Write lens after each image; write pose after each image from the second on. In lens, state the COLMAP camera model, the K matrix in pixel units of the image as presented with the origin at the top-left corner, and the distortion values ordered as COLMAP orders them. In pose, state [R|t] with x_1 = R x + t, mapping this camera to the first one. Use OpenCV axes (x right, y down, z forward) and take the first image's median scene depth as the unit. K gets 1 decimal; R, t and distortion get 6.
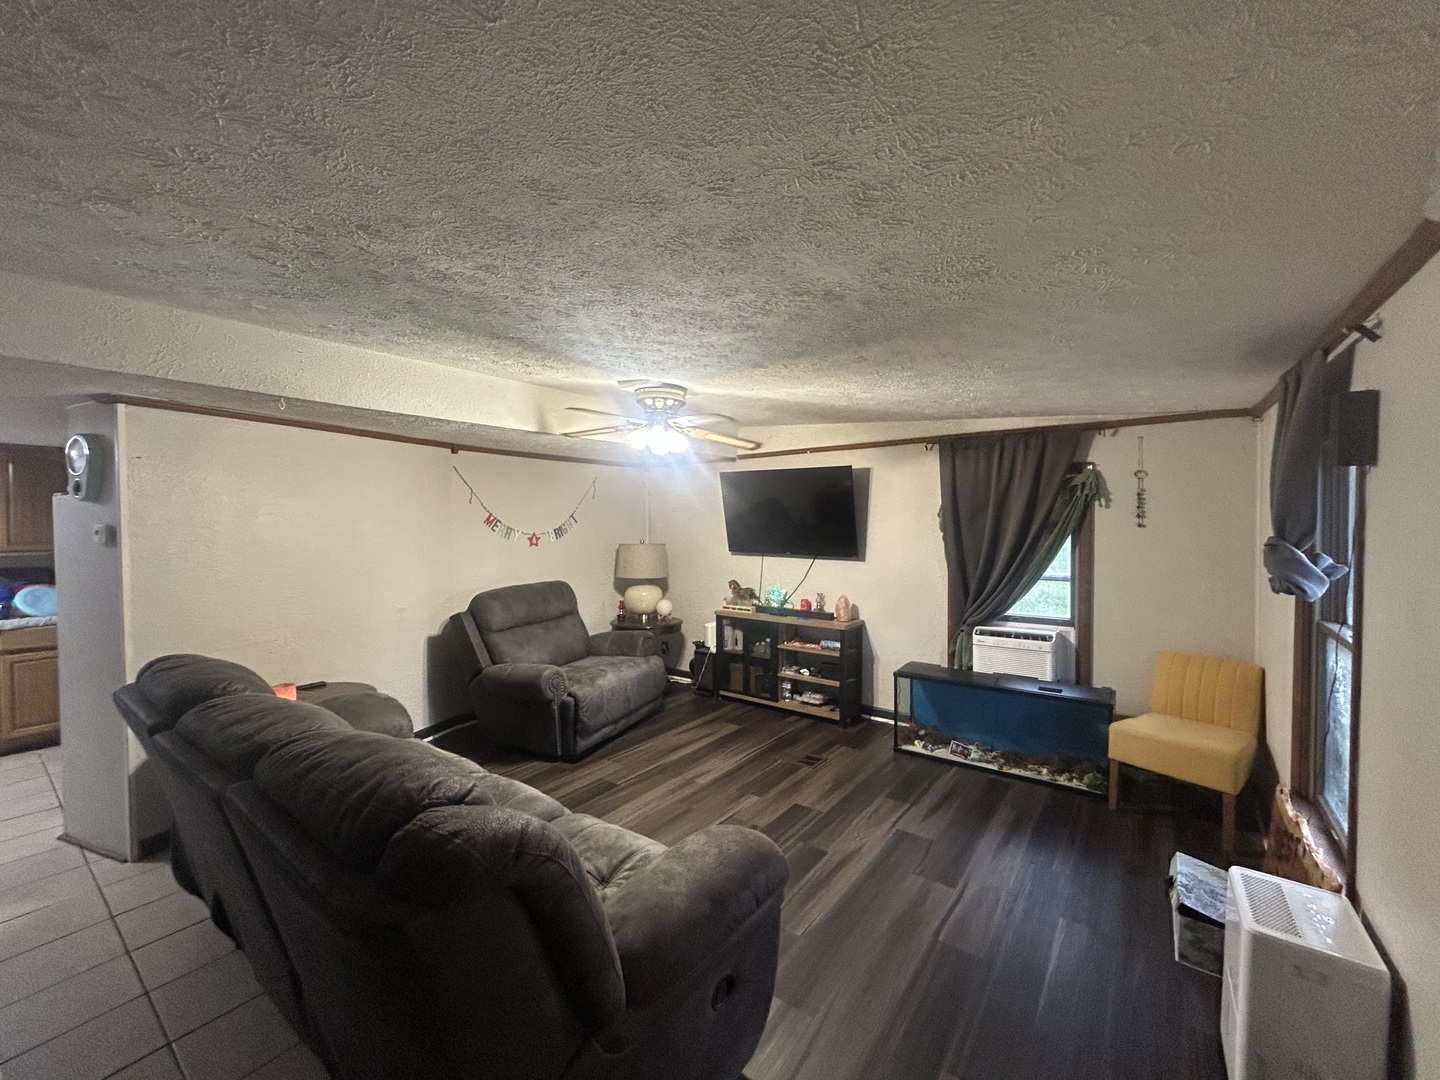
lens RADIAL K [[586.6, 0, 719.2], [0, 586.6, 534.8], [0, 0, 1]] dist [0.001702, 0.000028]
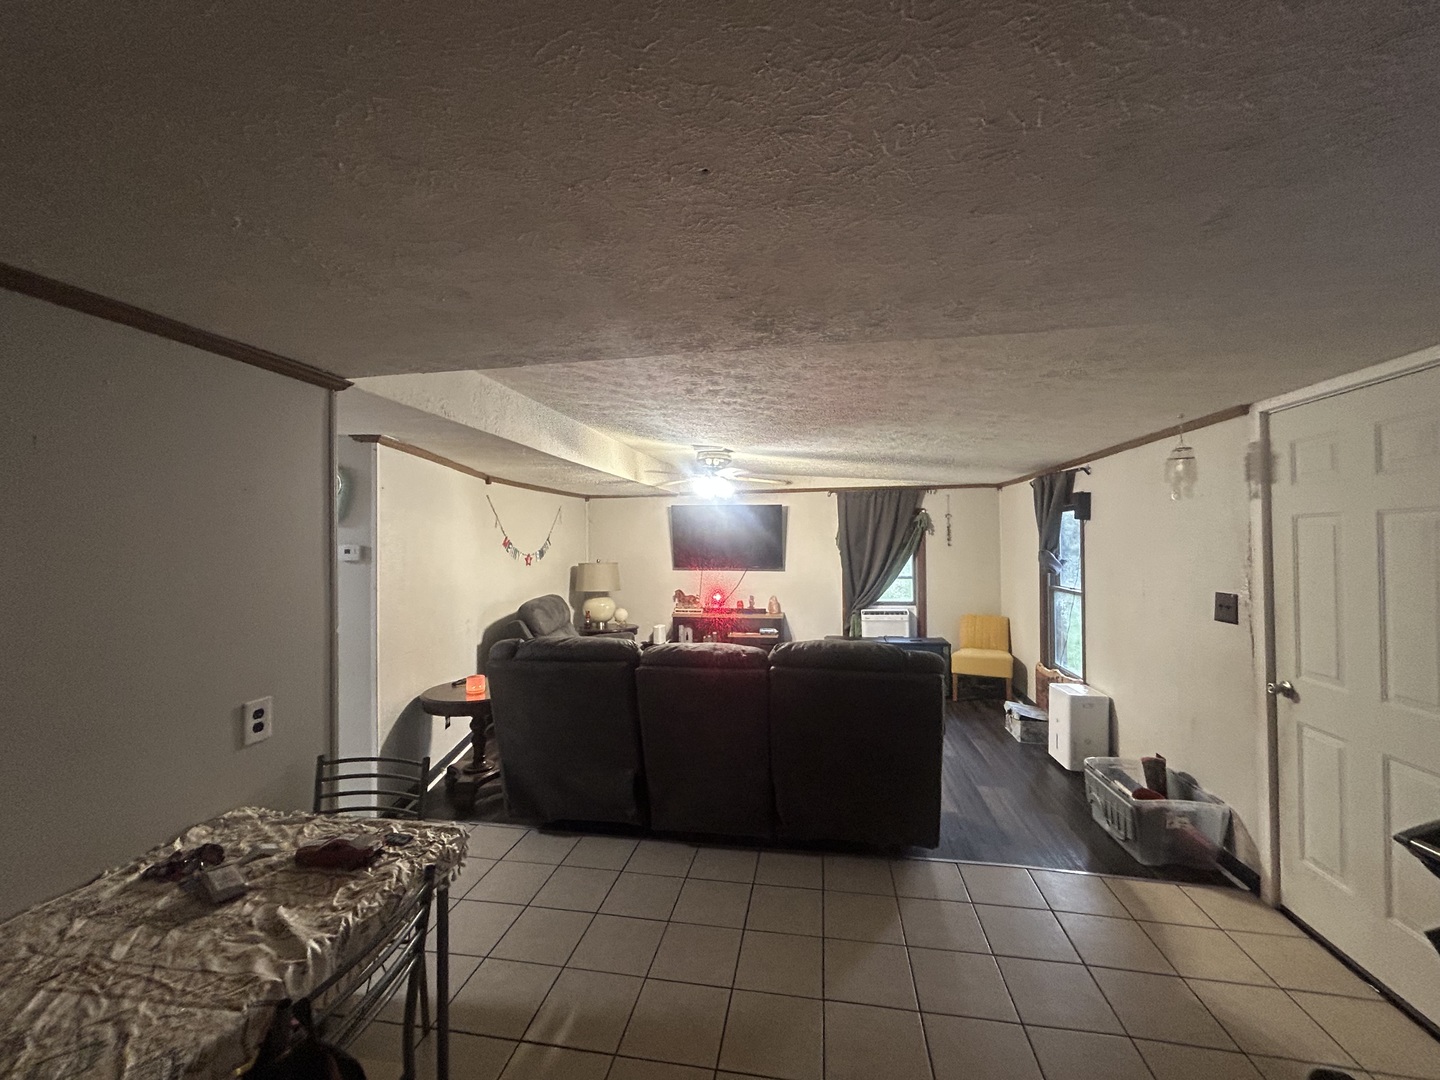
lens RADIAL K [[586.6, 0, 721.1], [0, 586.6, 542.1], [0, 0, 1]] dist [0.001702, 0.000028]
pose [[0.893835, 0.000079, 0.448396, -0.609381], [0.013600, 0.999535, -0.027286, 0.012582], [-0.448190, 0.030488, 0.893418, -0.243199]]
